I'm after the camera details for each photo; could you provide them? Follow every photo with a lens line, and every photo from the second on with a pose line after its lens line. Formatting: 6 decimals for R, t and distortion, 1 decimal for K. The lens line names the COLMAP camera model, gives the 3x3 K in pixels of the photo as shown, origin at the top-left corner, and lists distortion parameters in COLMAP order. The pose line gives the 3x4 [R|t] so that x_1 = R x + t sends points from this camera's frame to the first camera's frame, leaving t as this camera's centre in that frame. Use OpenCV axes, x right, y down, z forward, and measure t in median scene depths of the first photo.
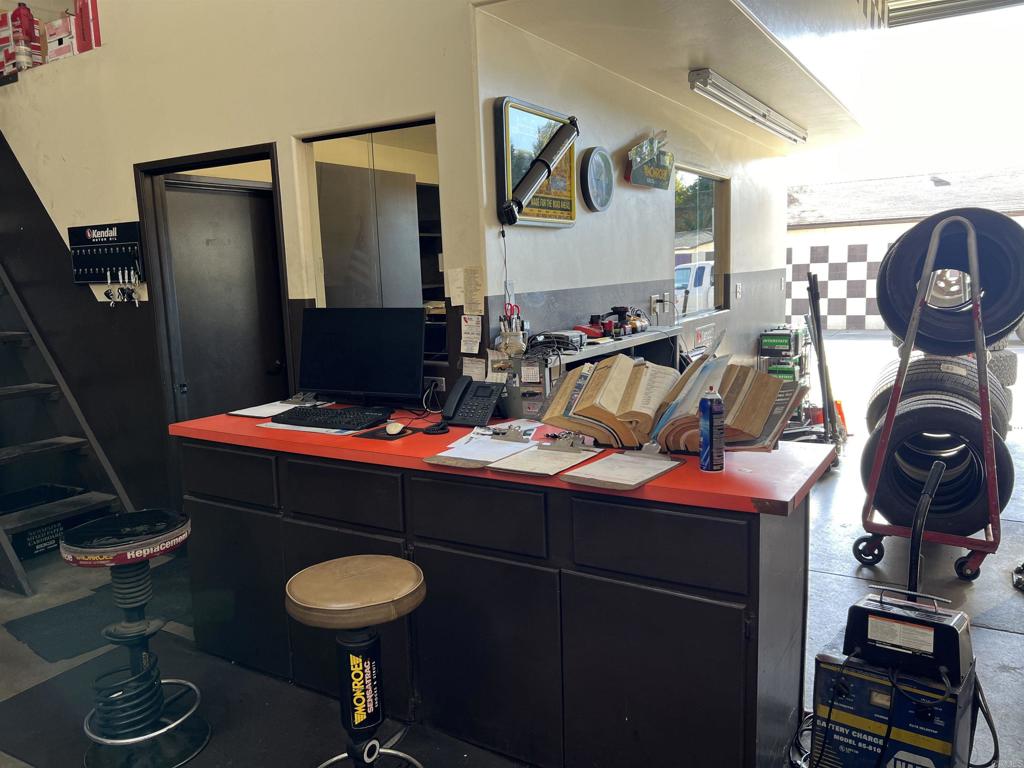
lens RADIAL K [[763.3, 0, 513.4], [0, 763.3, 384.4], [0, 0, 1]] dist [0.010600, 0.000824]
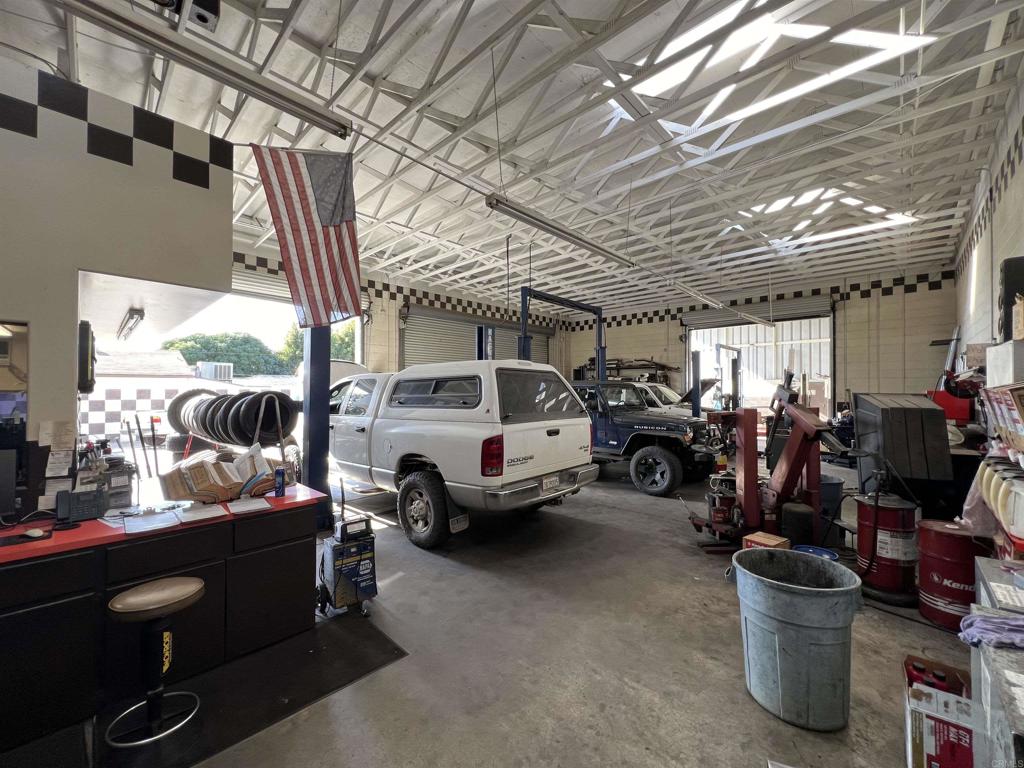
lens RADIAL K [[408.9, 0, 512.4], [0, 408.9, 386.6], [0, 0, 1]] dist [-0.000285, 0.000477]
pose [[0.224300, 0.047831, 0.973346, -0.662624], [0.140320, 0.986801, -0.080828, -0.024111], [-0.964365, 0.154710, 0.214628, -0.080823]]
